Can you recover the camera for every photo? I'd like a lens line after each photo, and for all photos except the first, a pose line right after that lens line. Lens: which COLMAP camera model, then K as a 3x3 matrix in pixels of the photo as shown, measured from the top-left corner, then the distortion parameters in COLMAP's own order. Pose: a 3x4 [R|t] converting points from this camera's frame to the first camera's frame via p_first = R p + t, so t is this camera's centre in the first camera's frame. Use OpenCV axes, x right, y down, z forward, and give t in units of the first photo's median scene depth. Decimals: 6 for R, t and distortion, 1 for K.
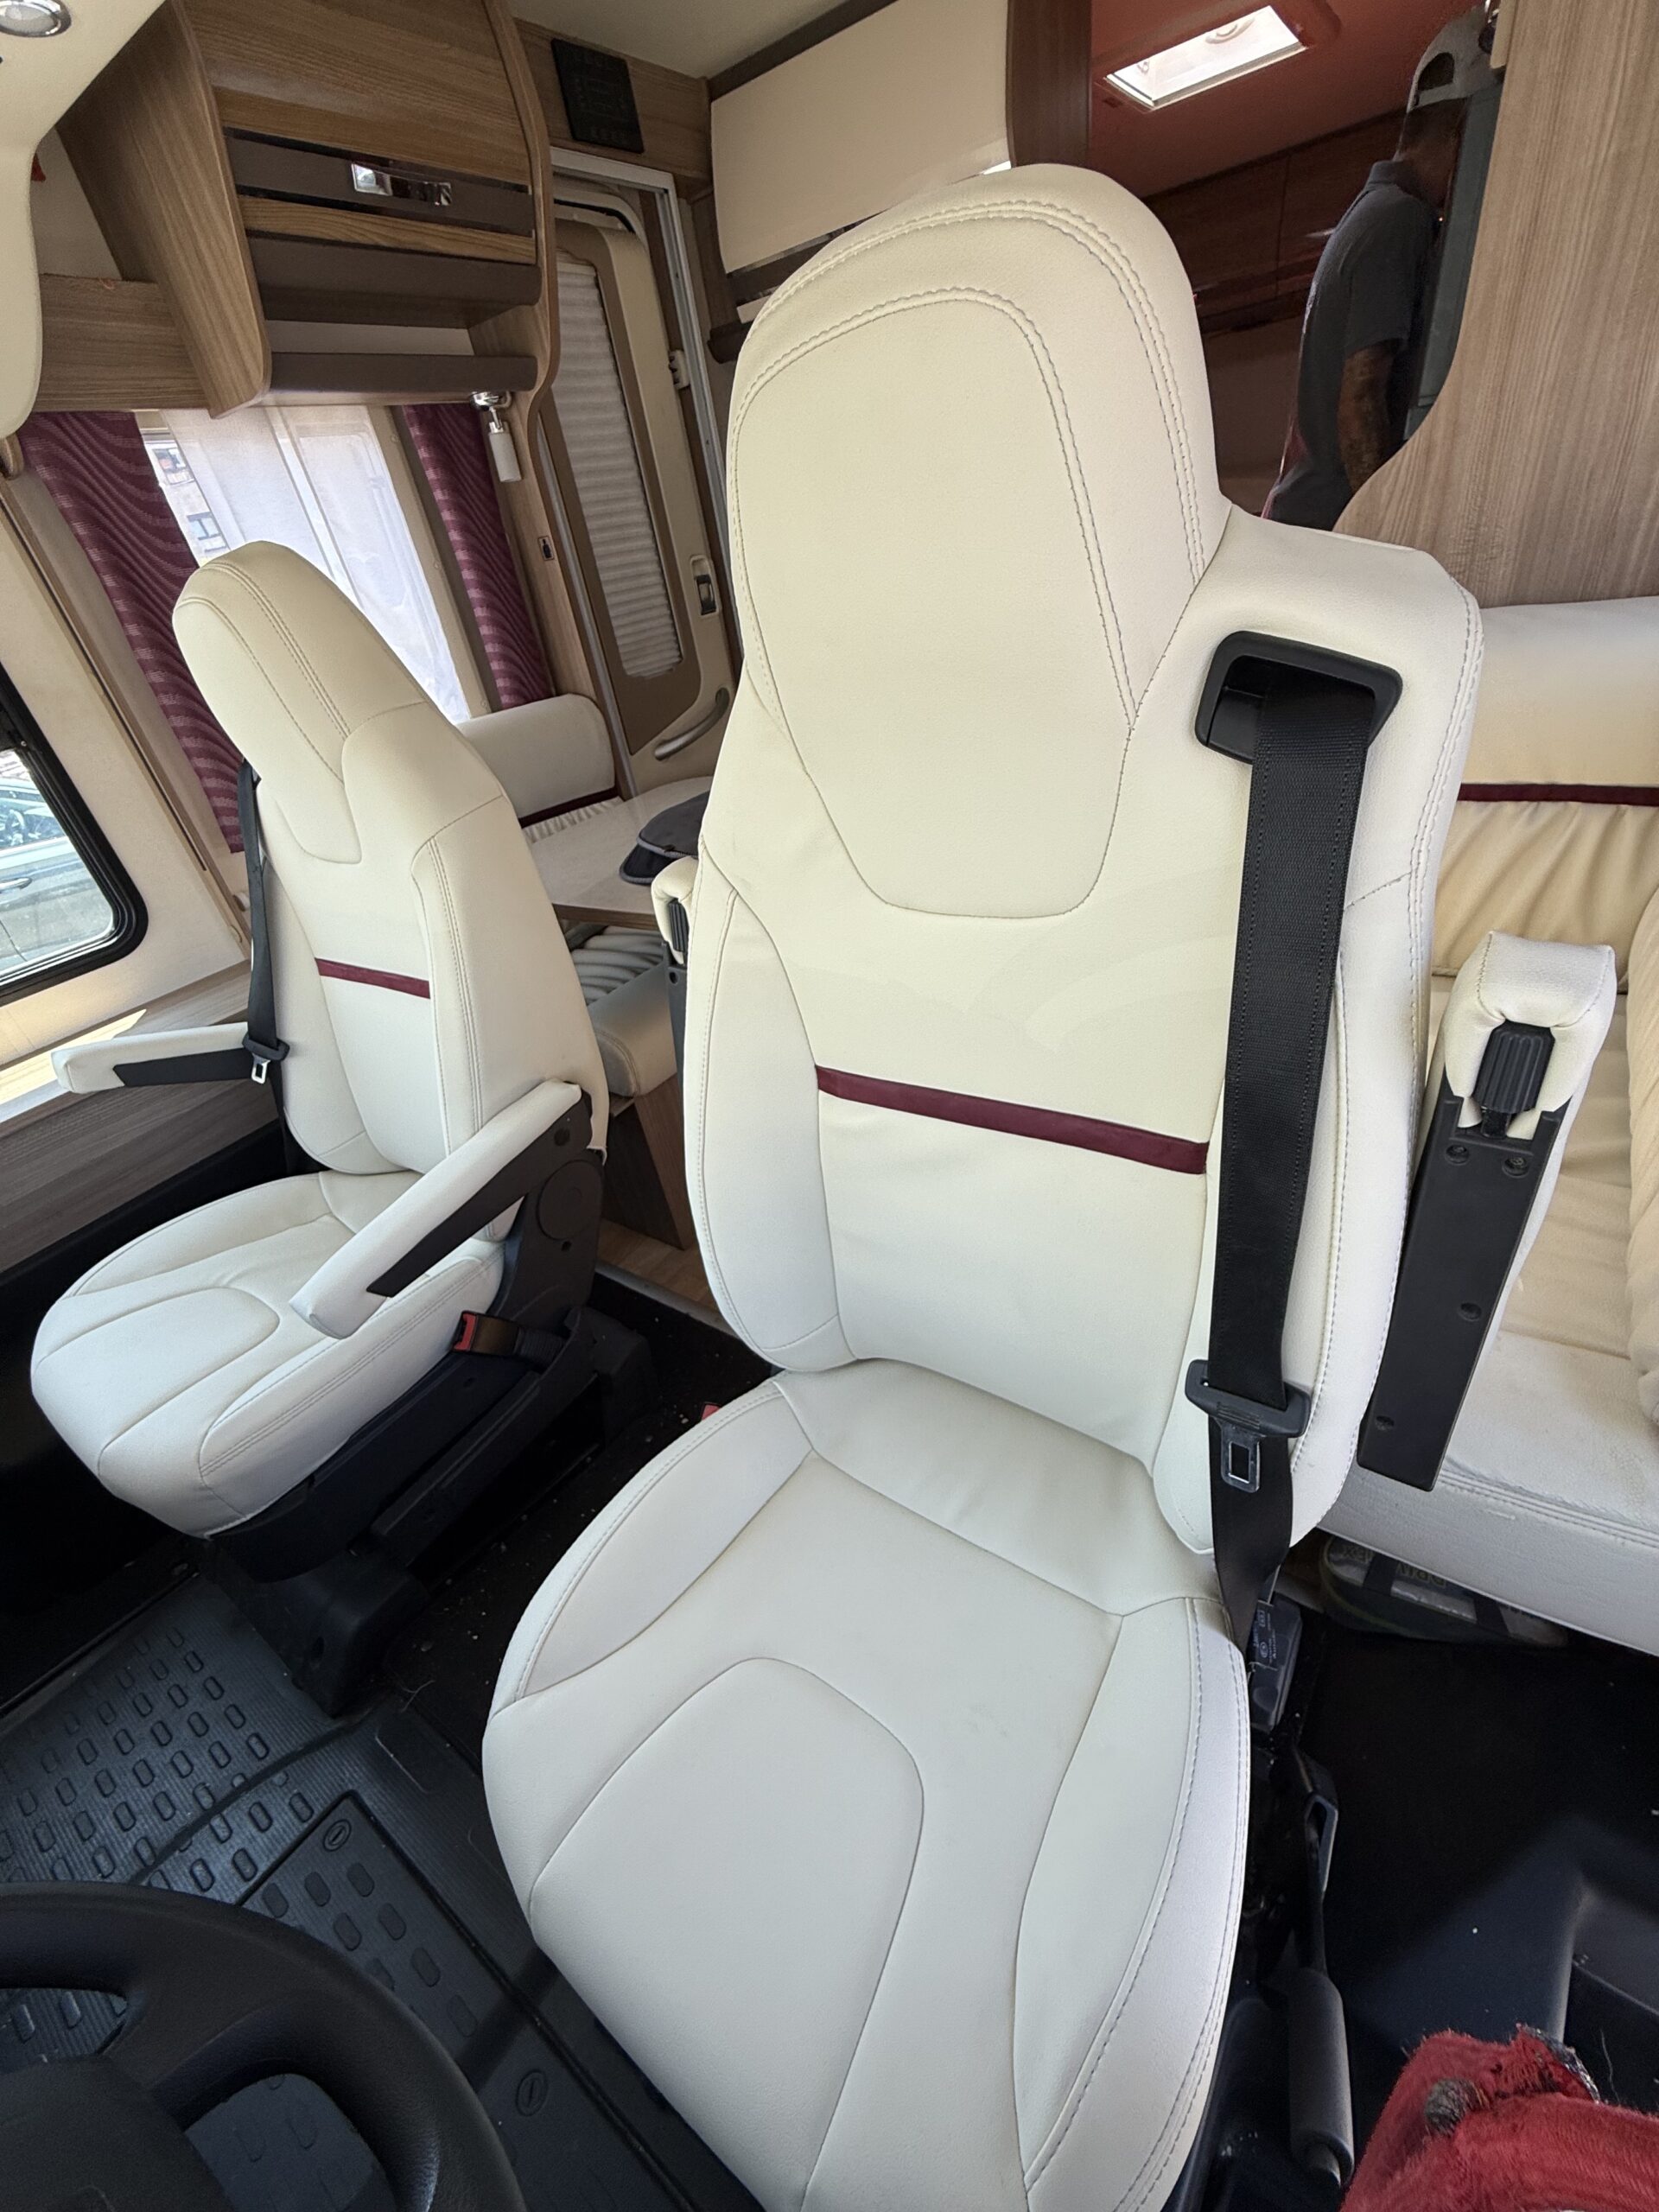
lens RADIAL K [[884.5, 0, 836.1], [0, 884.5, 1103.7], [0, 0, 1]] dist [-0.001605, -0.000100]
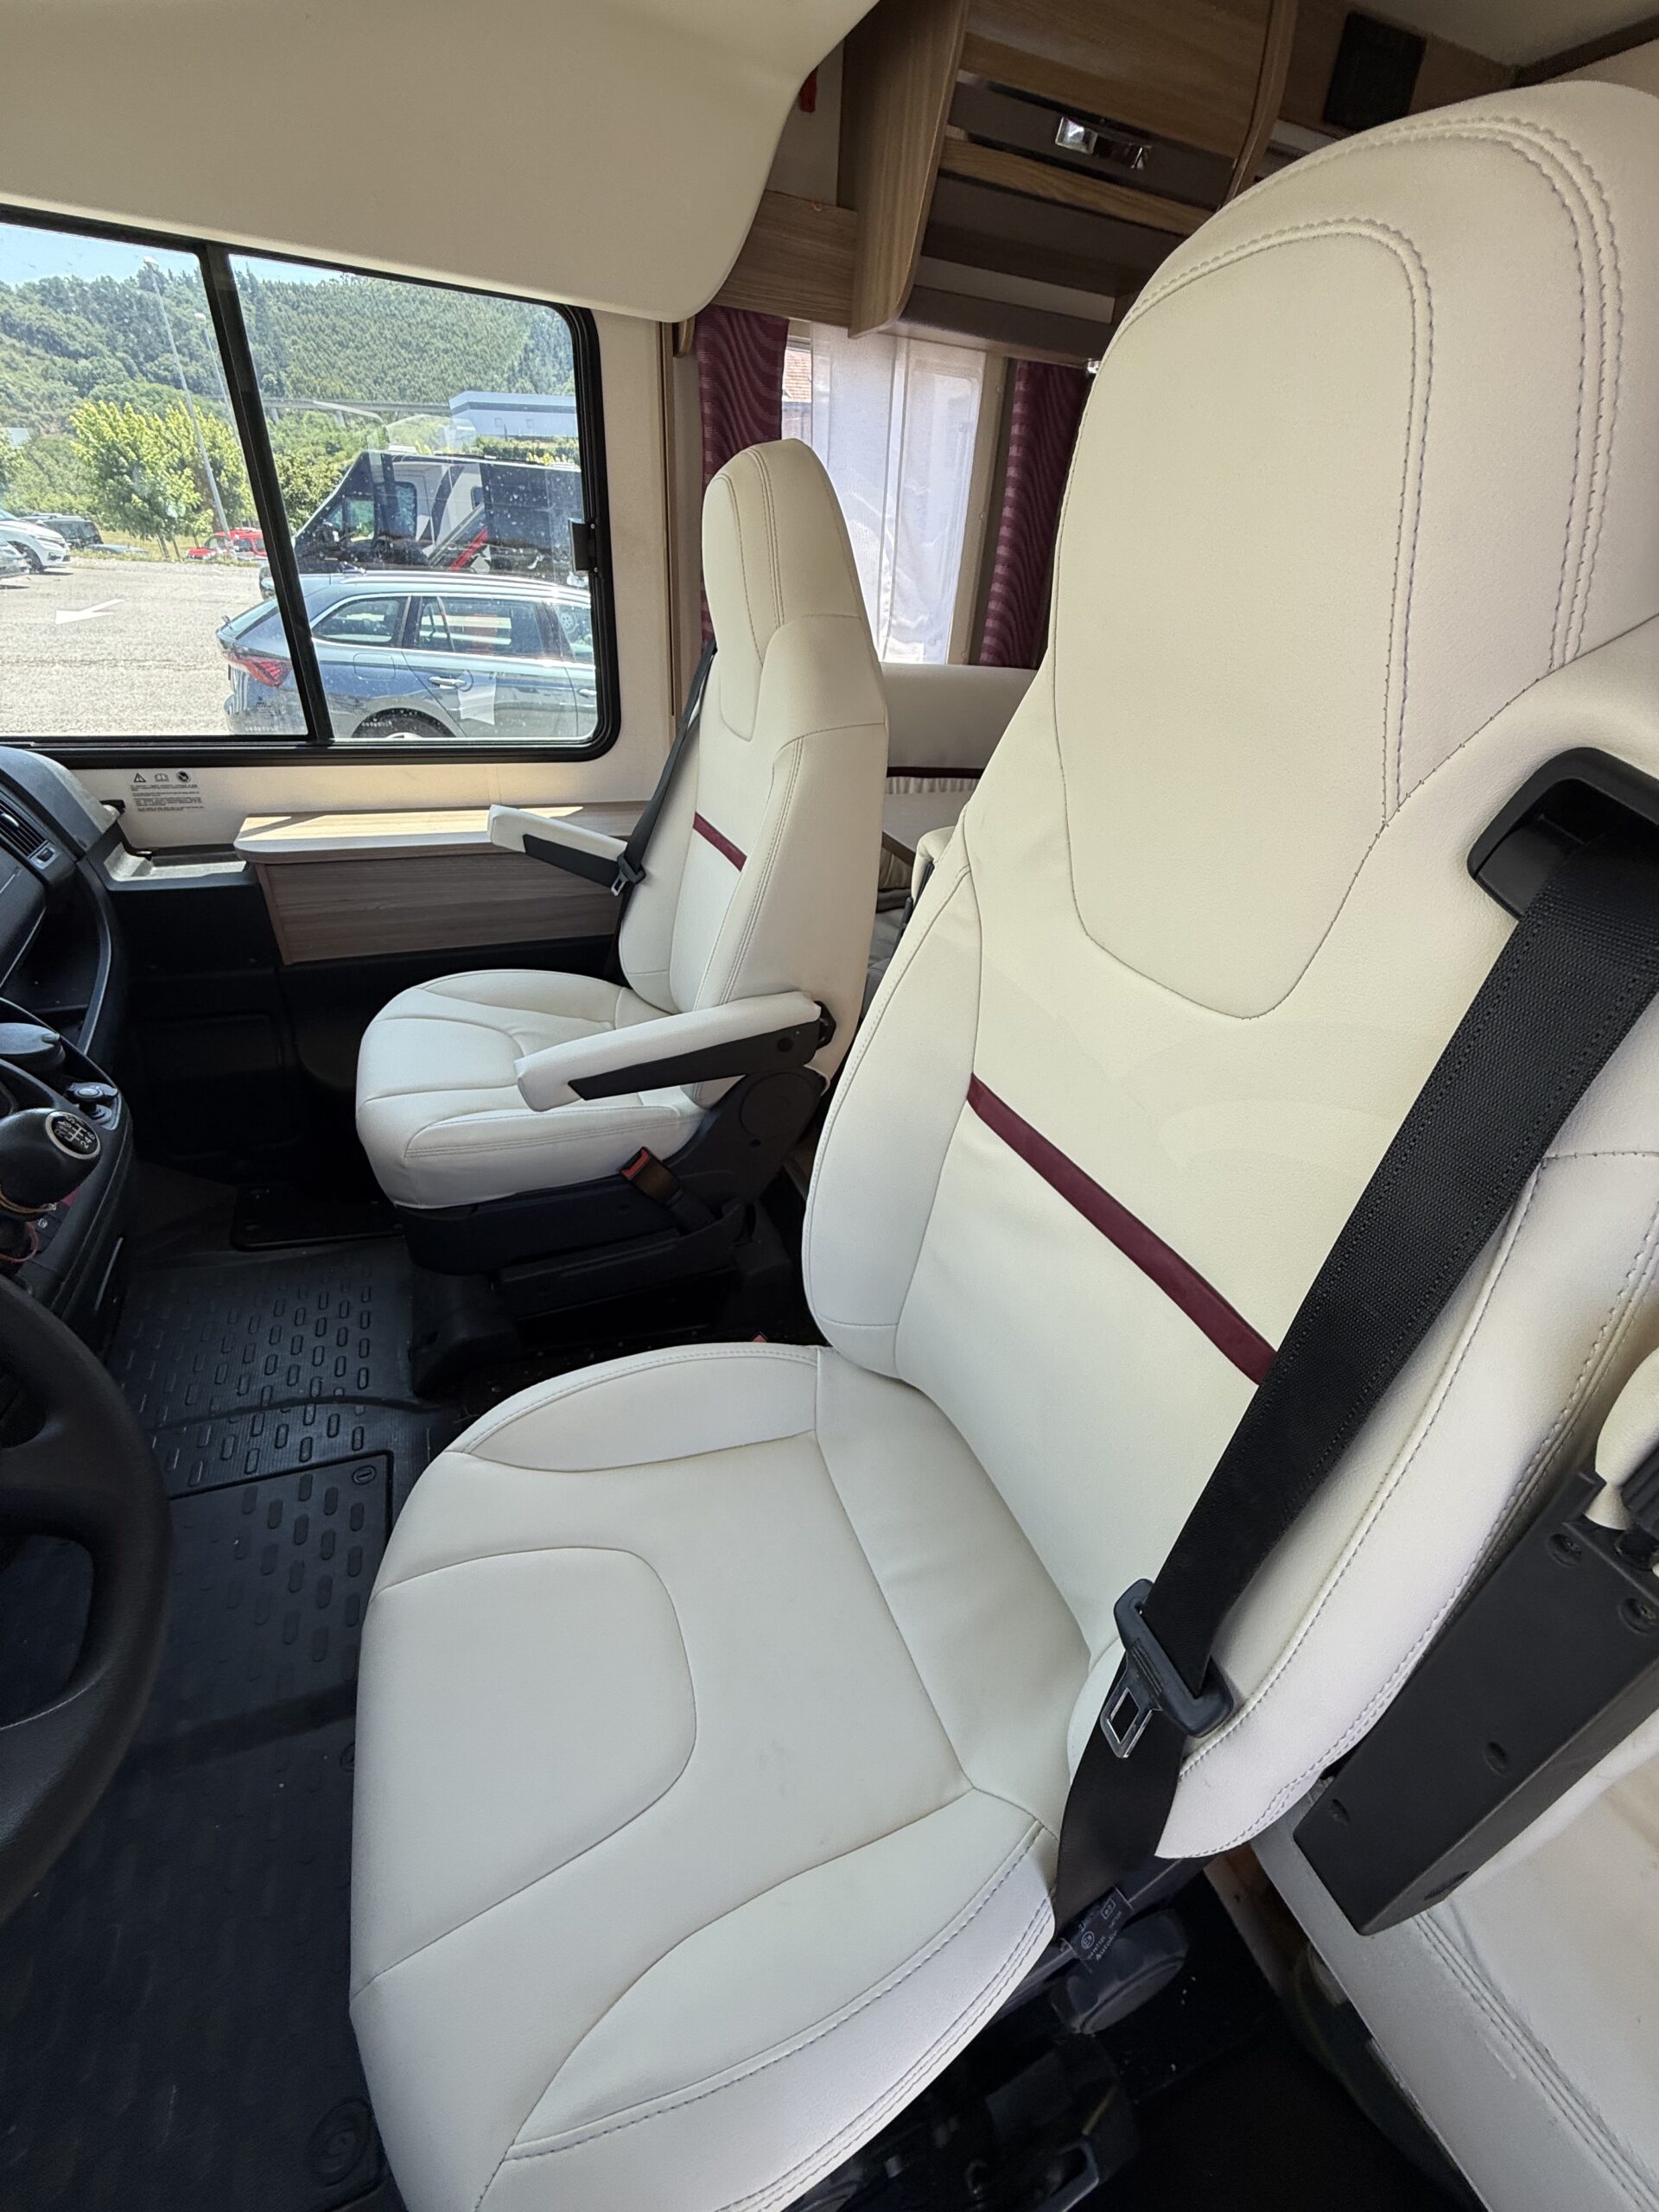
lens RADIAL K [[884.5, 0, 833.7], [0, 884.5, 1104.8], [0, 0, 1]] dist [-0.001605, -0.000100]
pose [[0.815498, 0.461119, -0.349760, 0.133378], [-0.460232, 0.883102, 0.091197, -0.021300], [0.350926, 0.086599, 0.932390, 0.050488]]
